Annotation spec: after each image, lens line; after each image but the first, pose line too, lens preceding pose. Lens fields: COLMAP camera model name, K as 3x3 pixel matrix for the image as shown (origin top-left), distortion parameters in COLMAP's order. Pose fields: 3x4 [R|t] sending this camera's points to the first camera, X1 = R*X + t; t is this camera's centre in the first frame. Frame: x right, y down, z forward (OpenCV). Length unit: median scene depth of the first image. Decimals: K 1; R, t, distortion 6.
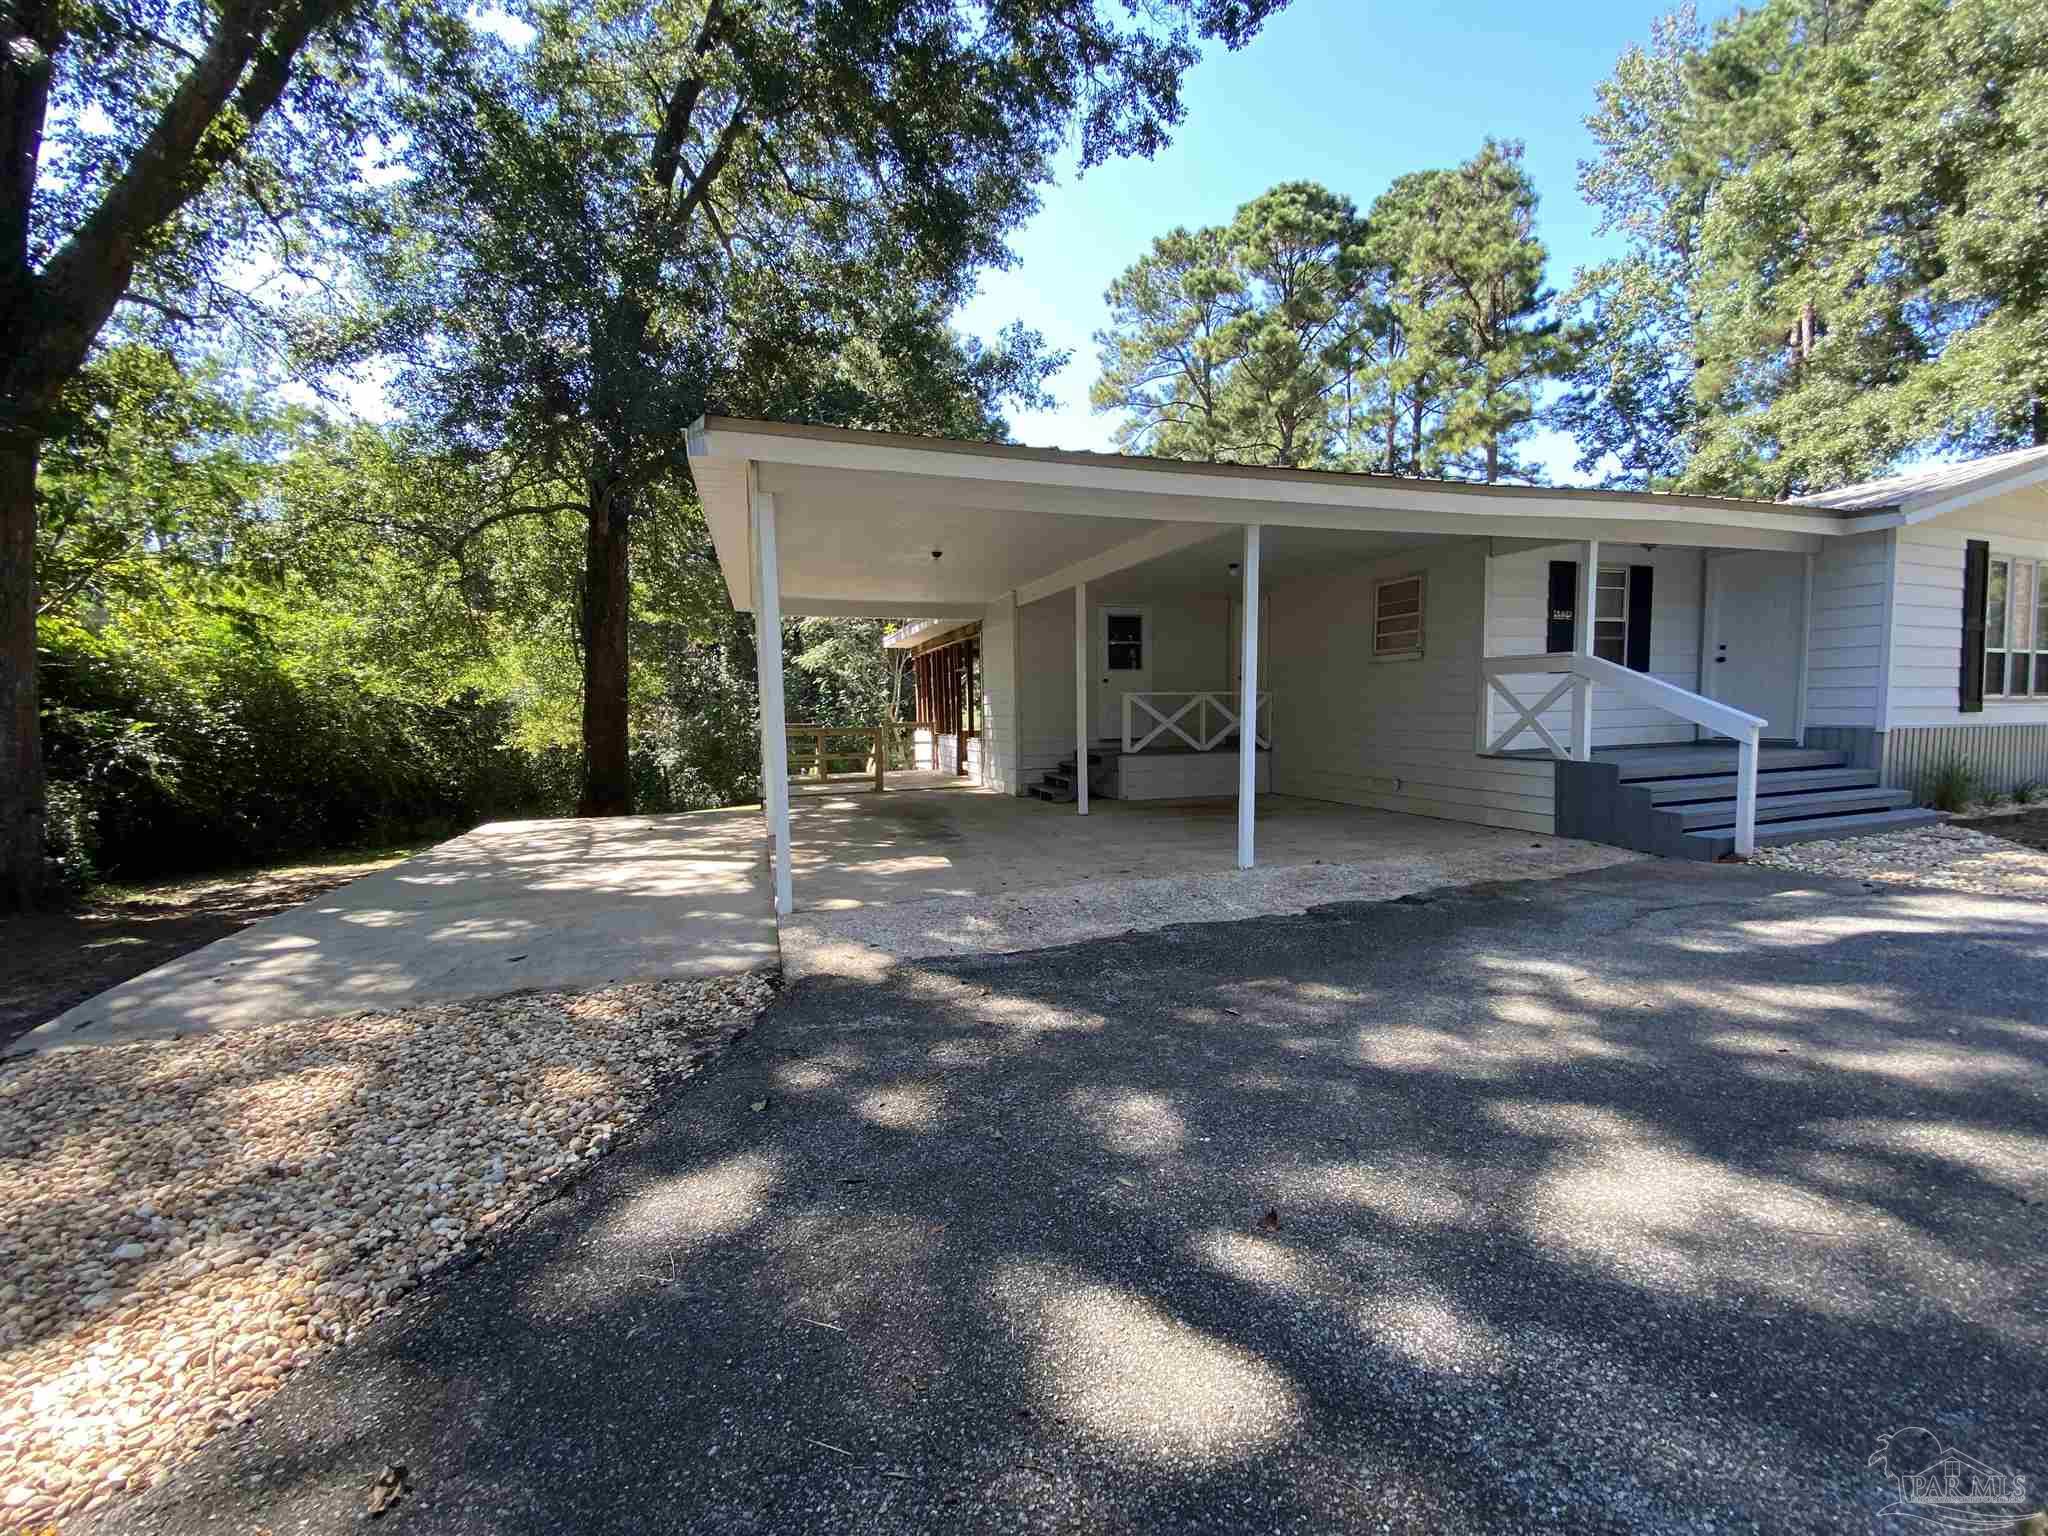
lens RADIAL K [[835.6, 0, 1036.6], [0, 835.6, 770.6], [0, 0, 1]] dist [-0.007589, -0.008533]
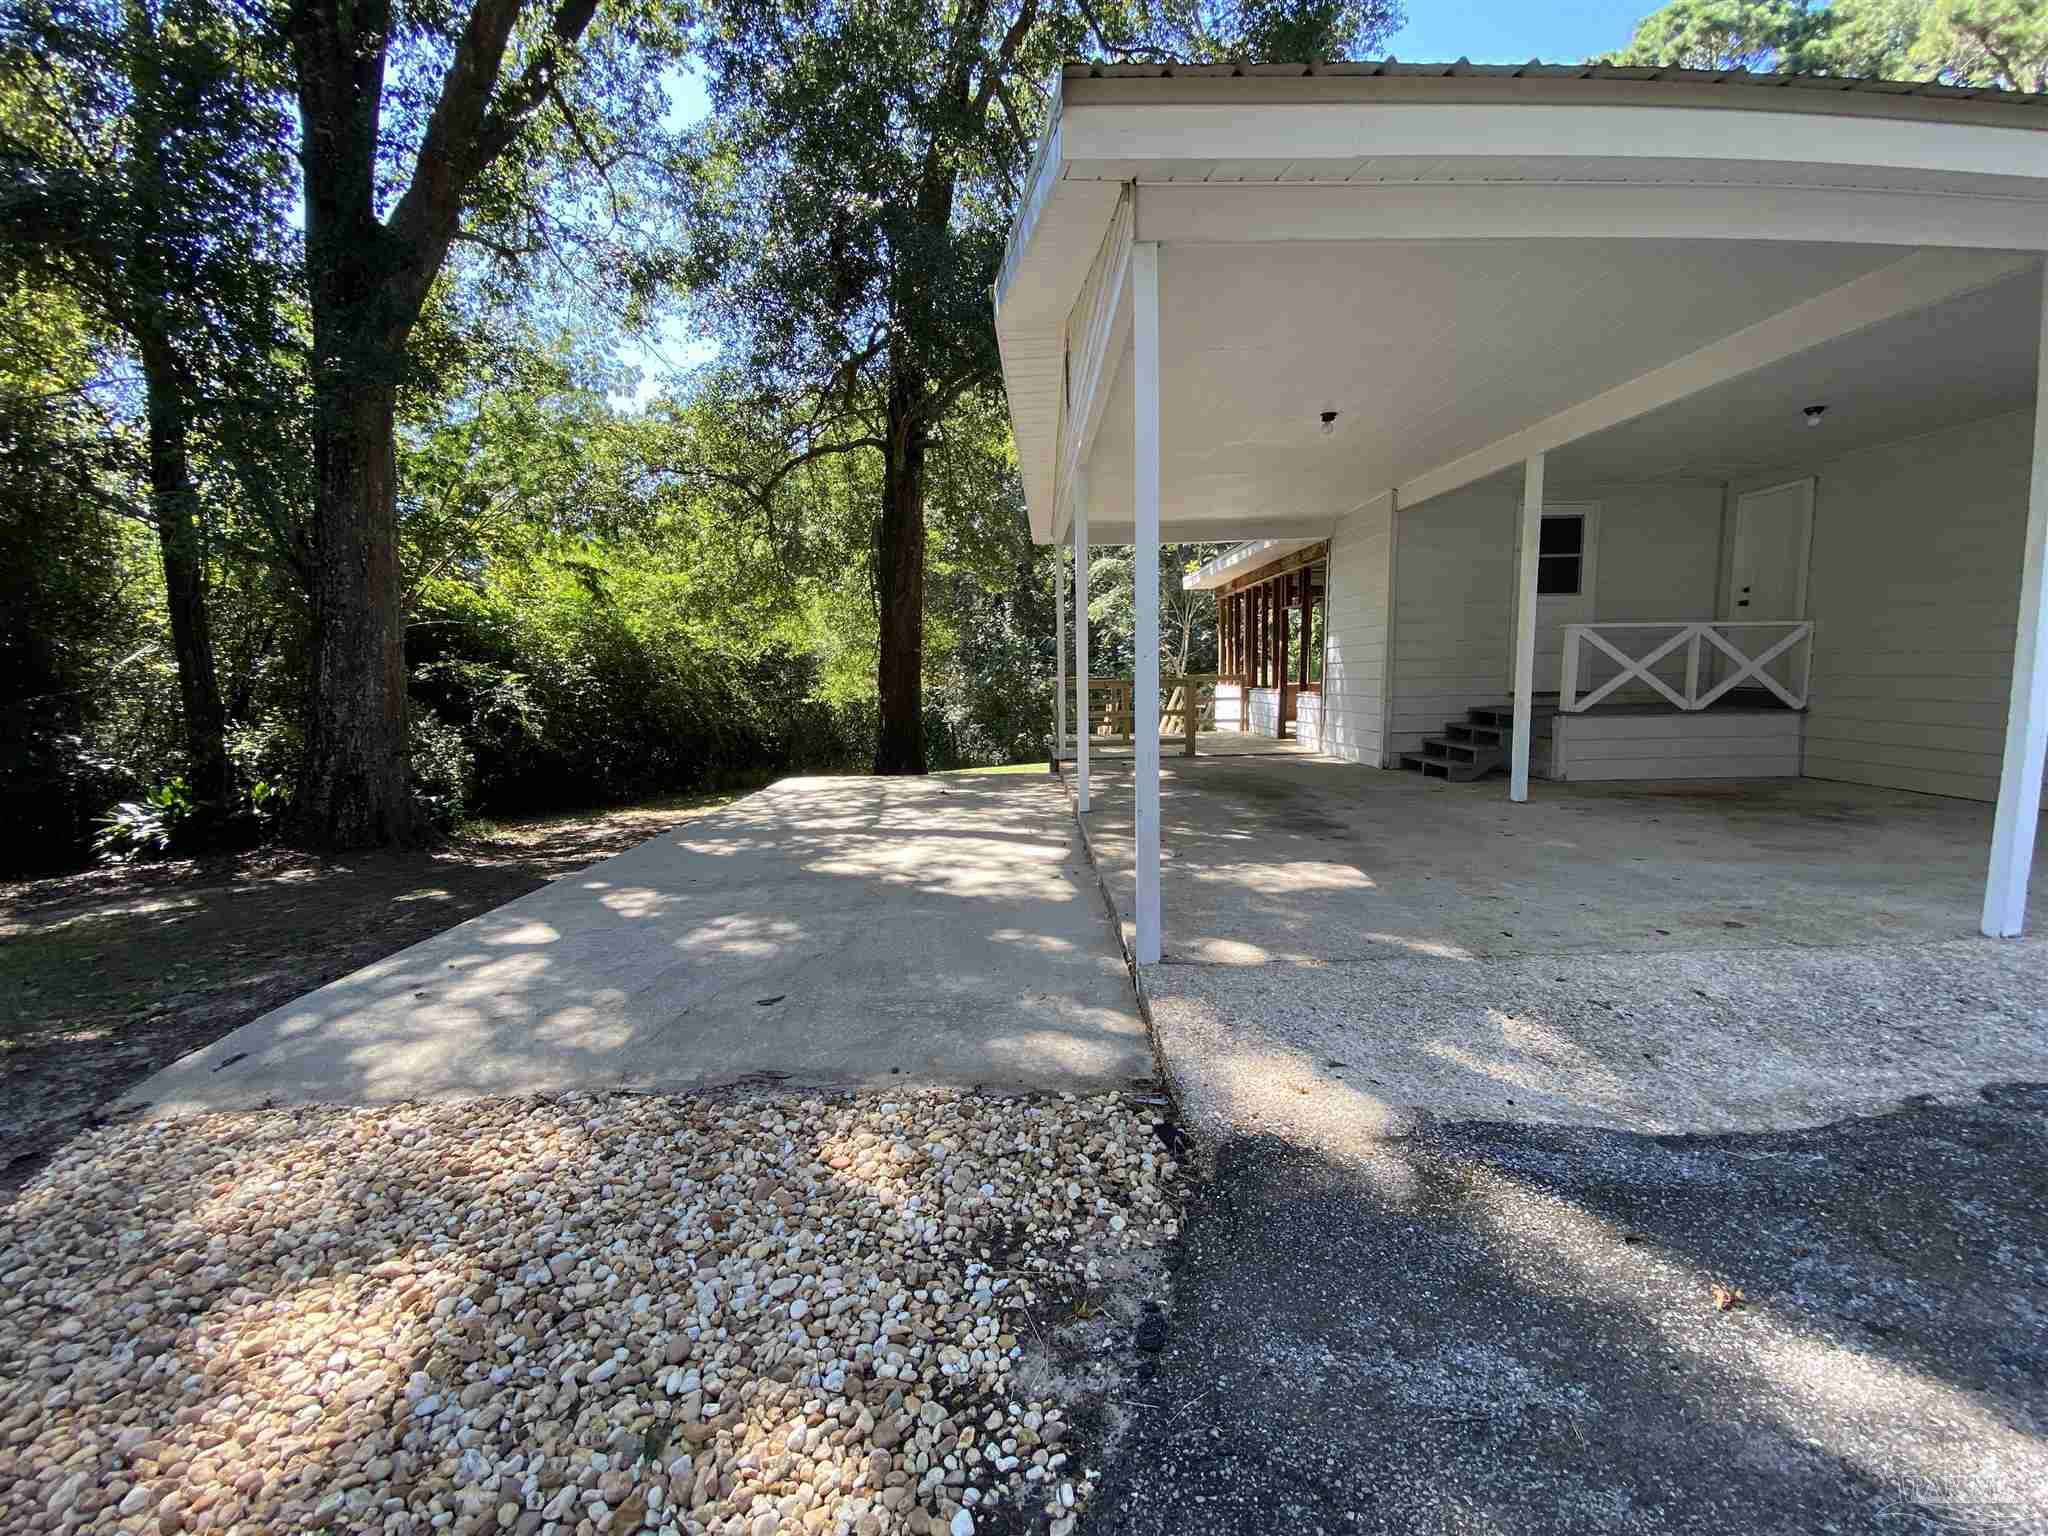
lens RADIAL K [[835.6, 0, 1025.4], [0, 835.6, 771.4], [0, 0, 1]] dist [-0.007589, -0.008533]
pose [[0.946137, 0.036699, -0.321681, -0.095212], [-0.020950, 0.998412, 0.052287, -0.000443], [0.323090, -0.042732, 0.945403, 0.190472]]
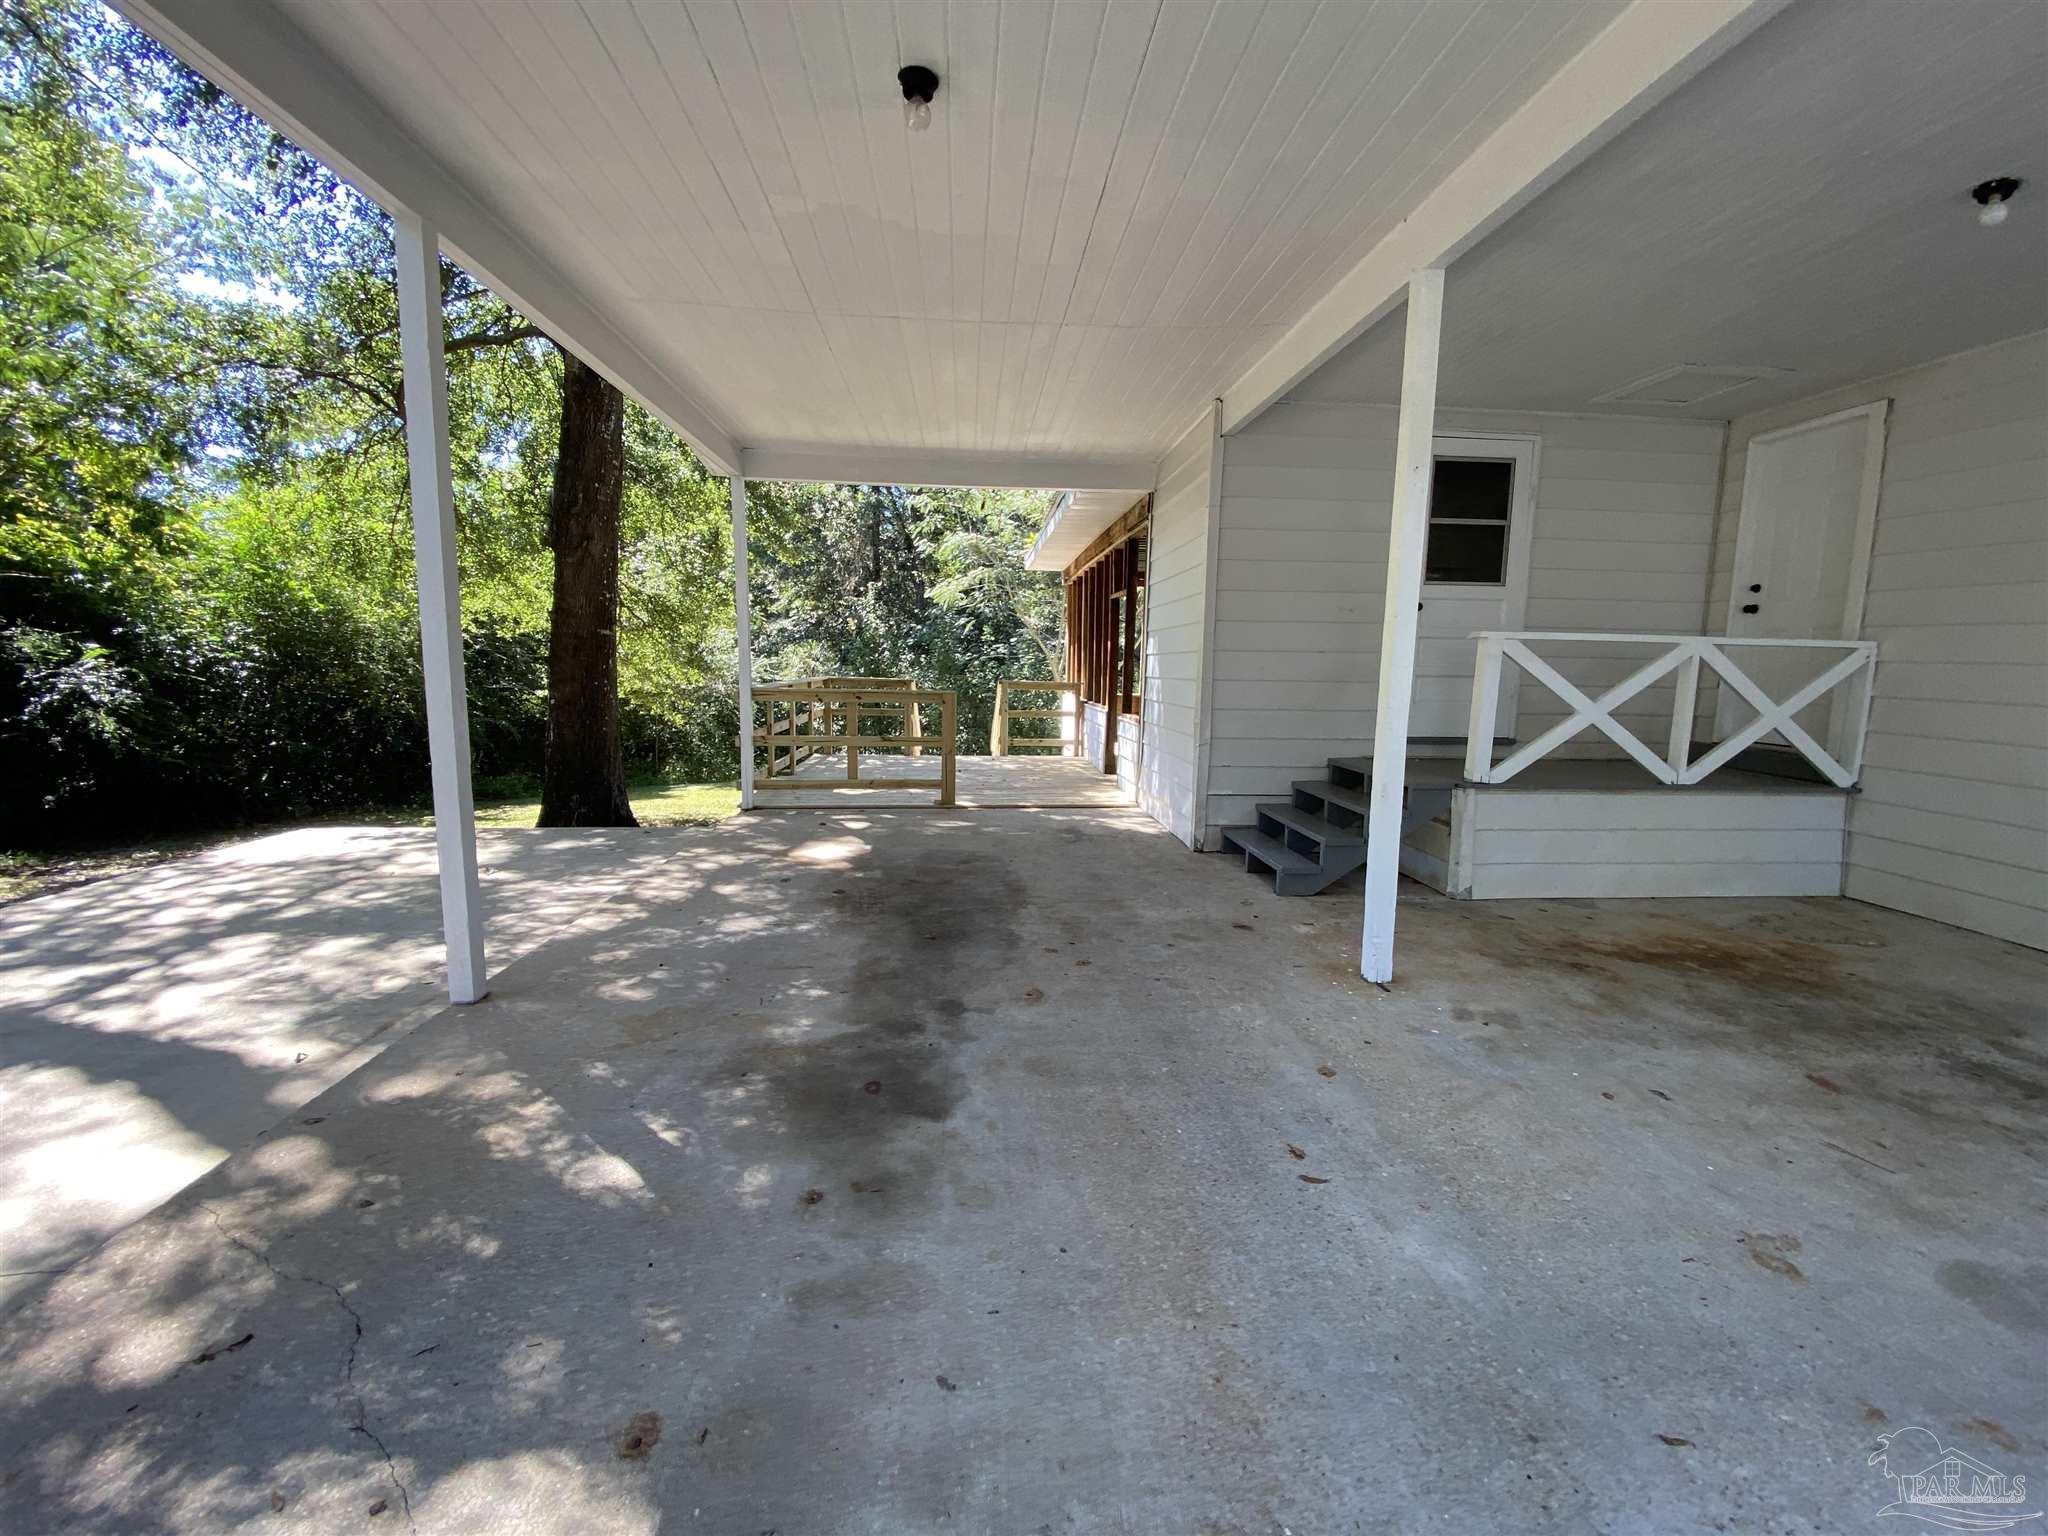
lens RADIAL K [[835.6, 0, 1022.7], [0, 835.6, 776.4], [0, 0, 1]] dist [-0.007589, -0.008533]
pose [[0.964704, 0.068149, -0.254365, -0.000857], [-0.052734, 0.996362, 0.066946, -0.041904], [0.258002, -0.051170, 0.964788, 0.552994]]
